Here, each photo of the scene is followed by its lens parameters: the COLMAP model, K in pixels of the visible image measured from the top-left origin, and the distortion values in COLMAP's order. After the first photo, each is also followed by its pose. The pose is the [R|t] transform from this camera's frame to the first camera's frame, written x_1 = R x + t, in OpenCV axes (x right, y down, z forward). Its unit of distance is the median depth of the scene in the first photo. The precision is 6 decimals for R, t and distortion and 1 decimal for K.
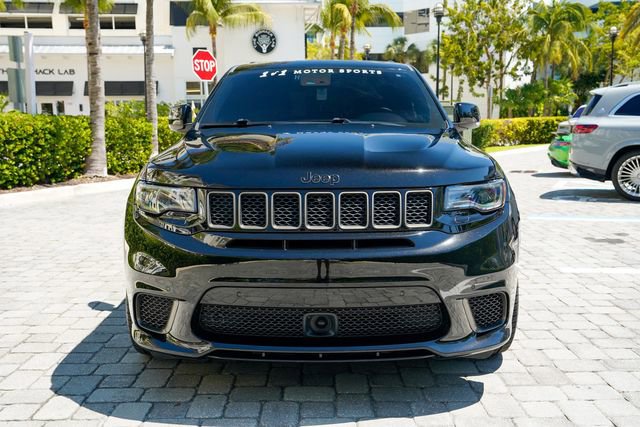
lens RADIAL K [[631.2, 0, 317.7], [0, 631.2, 216.2], [0, 0, 1]] dist [-0.007451, 0.129952]
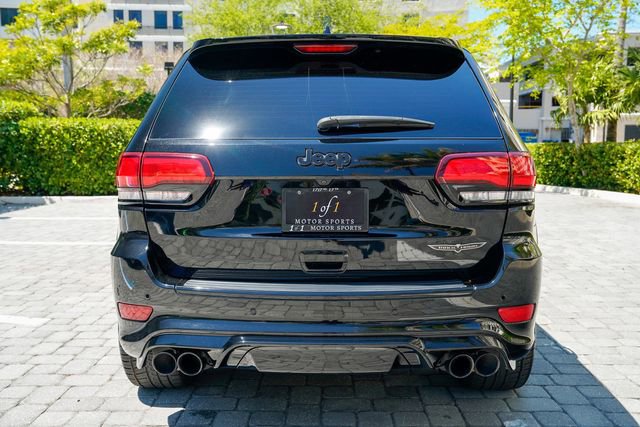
lens RADIAL K [[632.7, 0, 320.8], [0, 632.7, 215.9], [0, 0, 1]] dist [-0.014724, 0.143981]
pose [[-0.999828, 0.005661, 0.017644, 0.008858], [0.009861, 0.968714, 0.247985, -0.290225], [-0.015689, 0.248117, -0.968603, 2.037360]]
